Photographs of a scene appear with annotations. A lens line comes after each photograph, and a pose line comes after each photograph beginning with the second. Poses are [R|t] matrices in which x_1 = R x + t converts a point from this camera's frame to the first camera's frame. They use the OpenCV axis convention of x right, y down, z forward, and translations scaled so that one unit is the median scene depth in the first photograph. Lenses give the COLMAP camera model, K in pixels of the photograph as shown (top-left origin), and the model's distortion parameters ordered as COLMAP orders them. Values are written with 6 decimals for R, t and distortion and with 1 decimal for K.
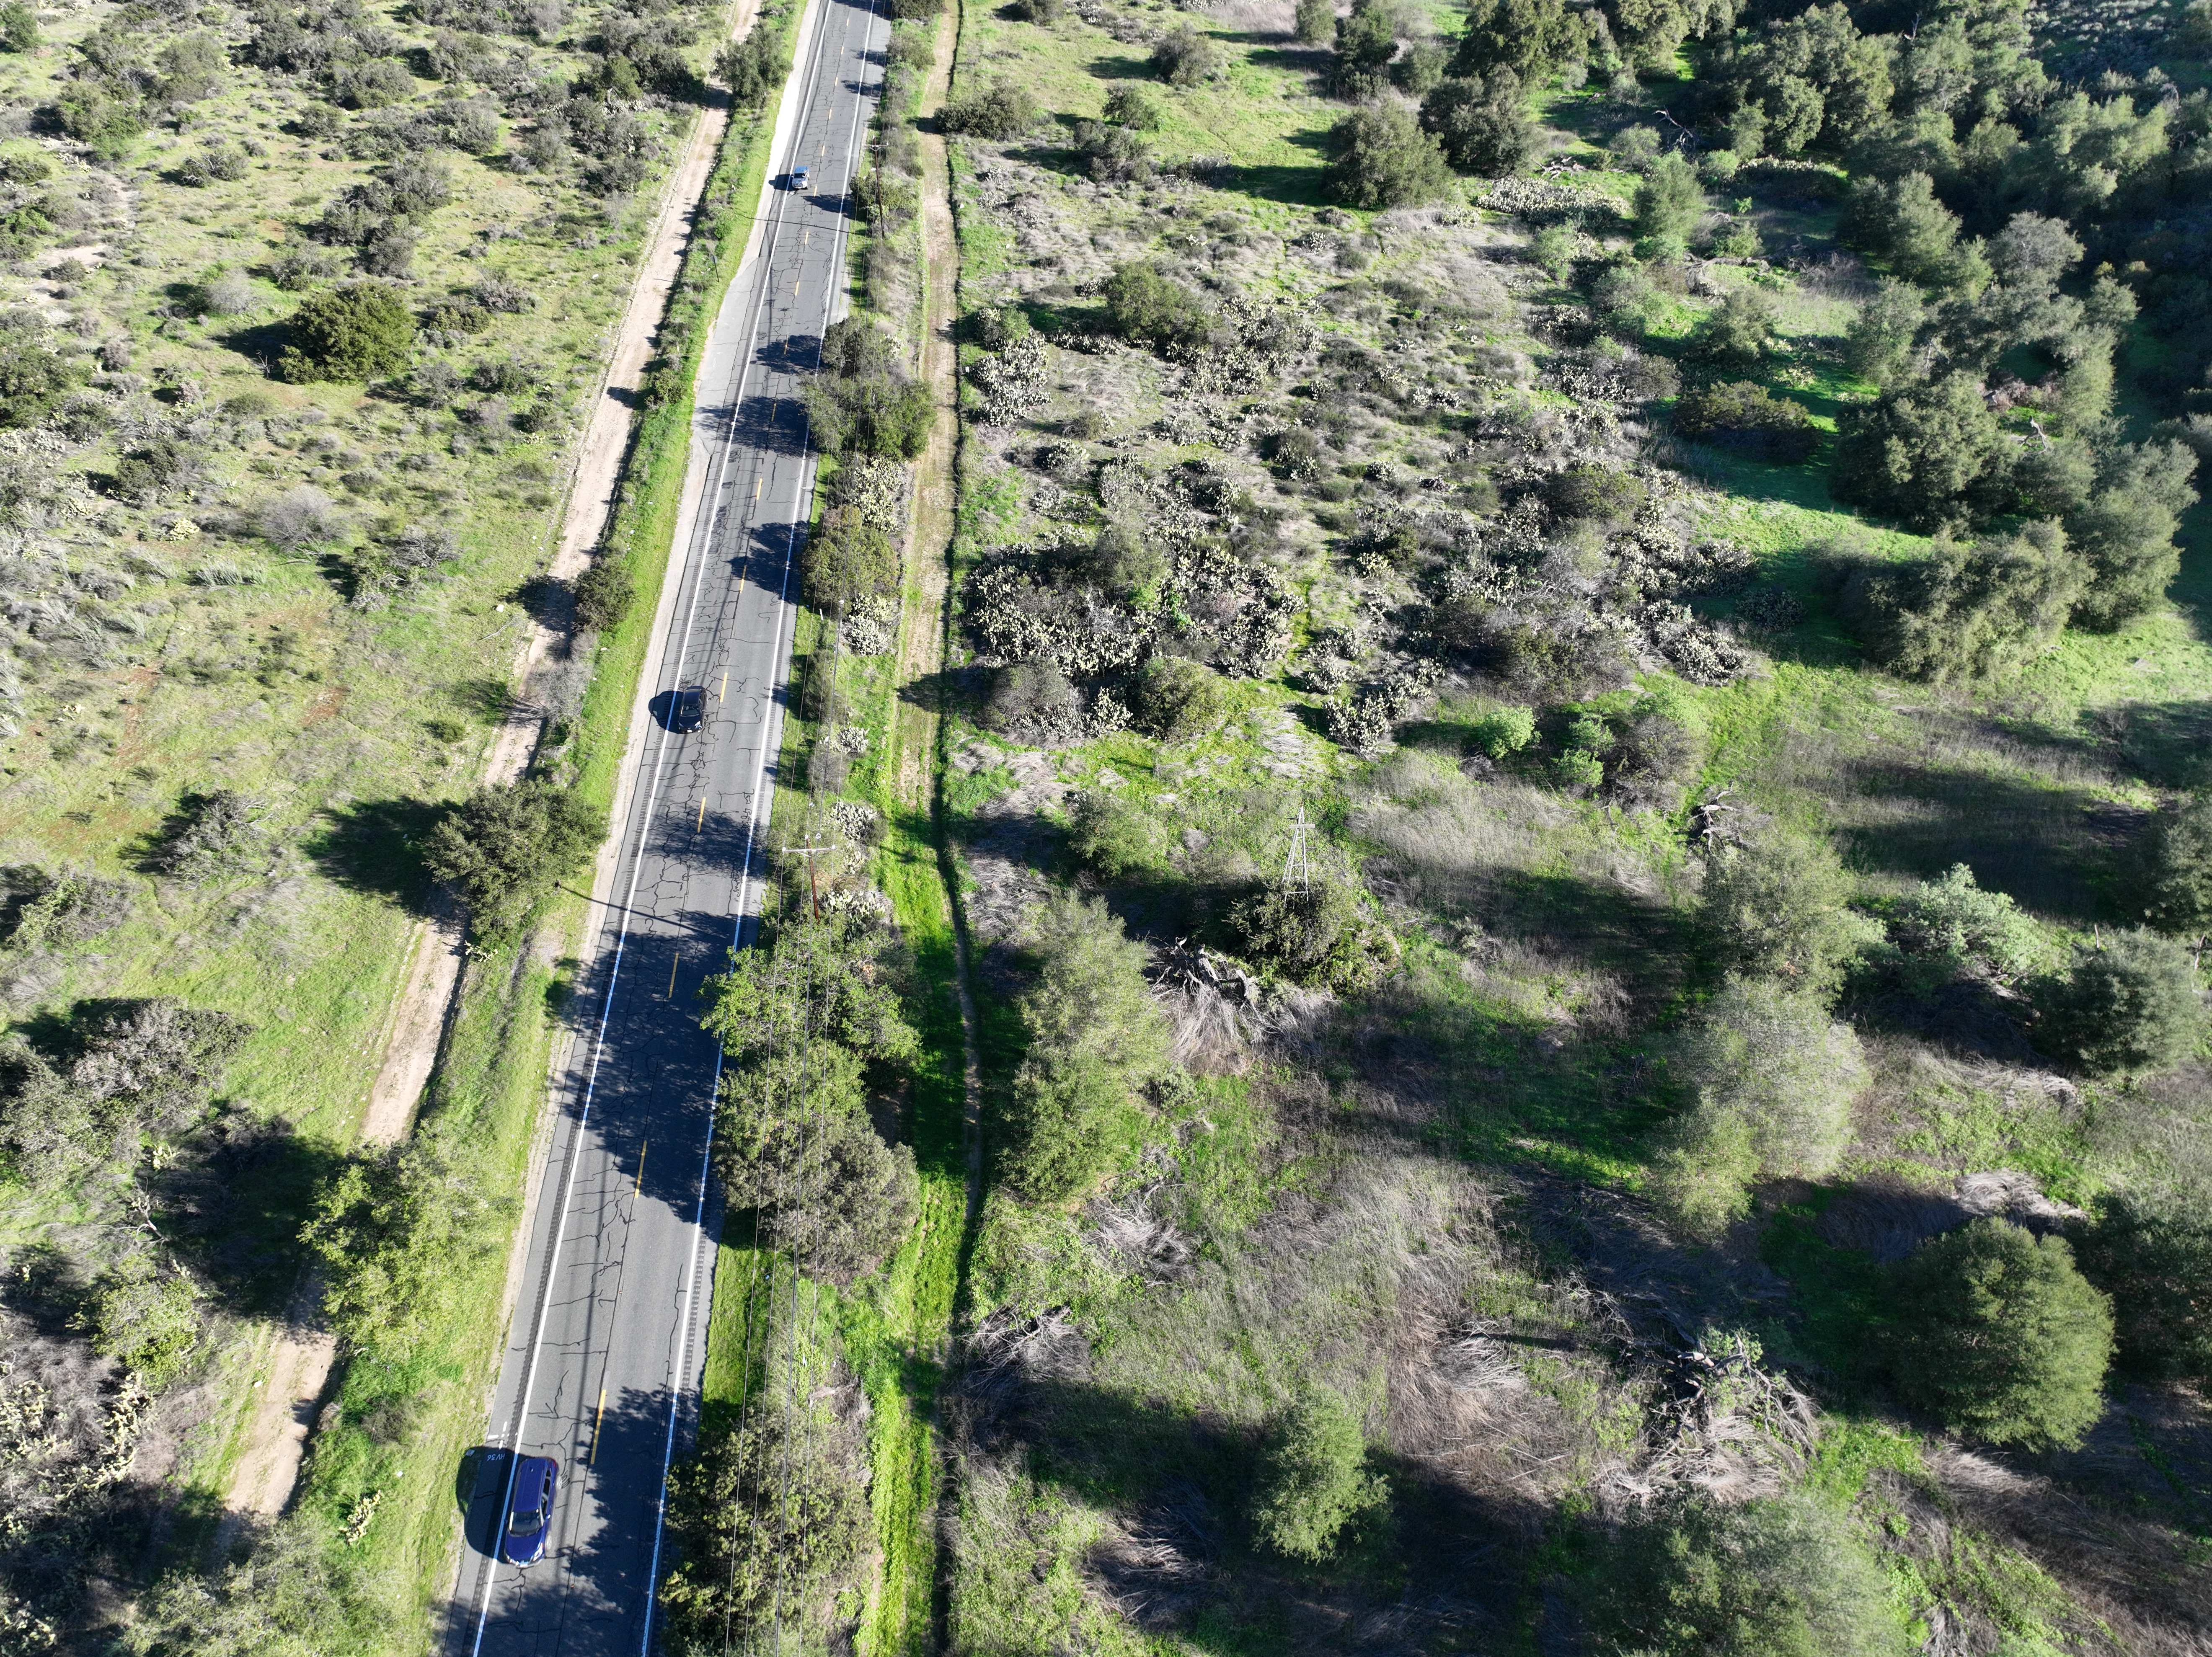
lens RADIAL K [[1533.2, 0, 1108.1], [0, 1533.2, 820.9], [0, 0, 1]] dist [0.002152, 0.009482]
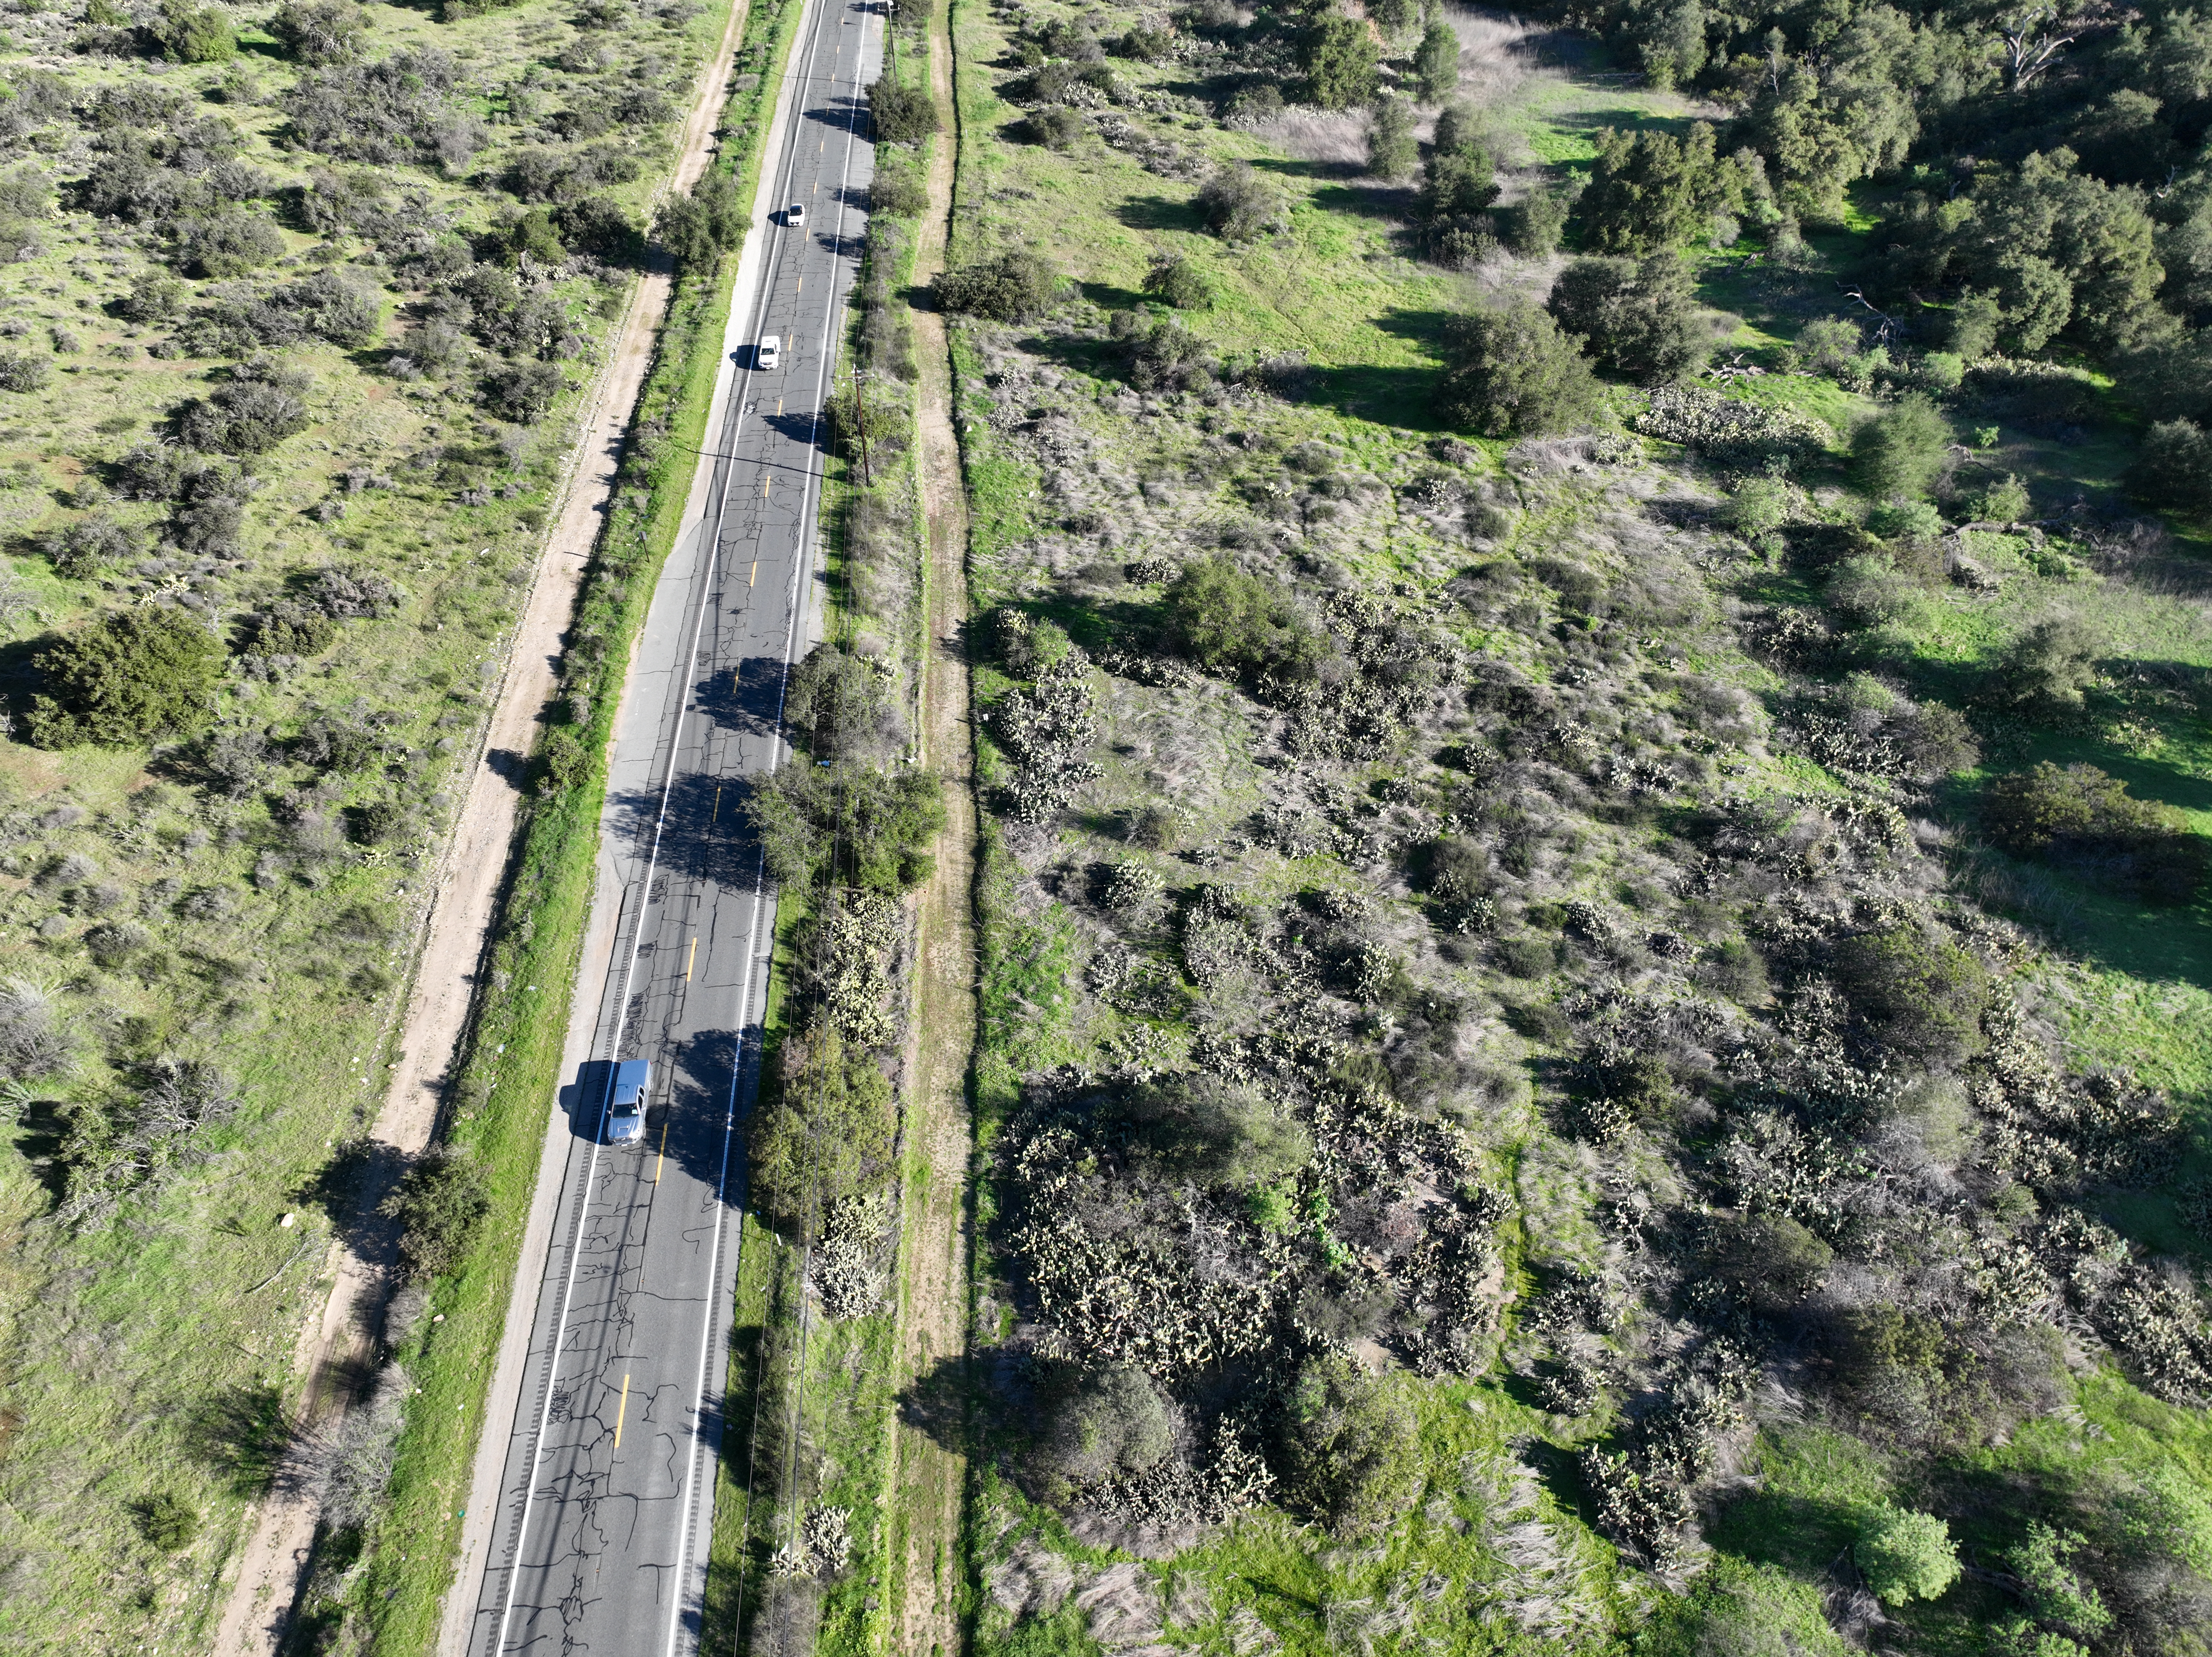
lens RADIAL K [[1533.2, 0, 1103.0], [0, 1533.2, 834.9], [0, 0, 1]] dist [0.002152, 0.009482]
pose [[0.999959, -0.004761, 0.007671, -0.042530], [0.004737, 0.999984, 0.003094, -0.244045], [-0.007686, -0.003057, 0.999966, 0.276838]]
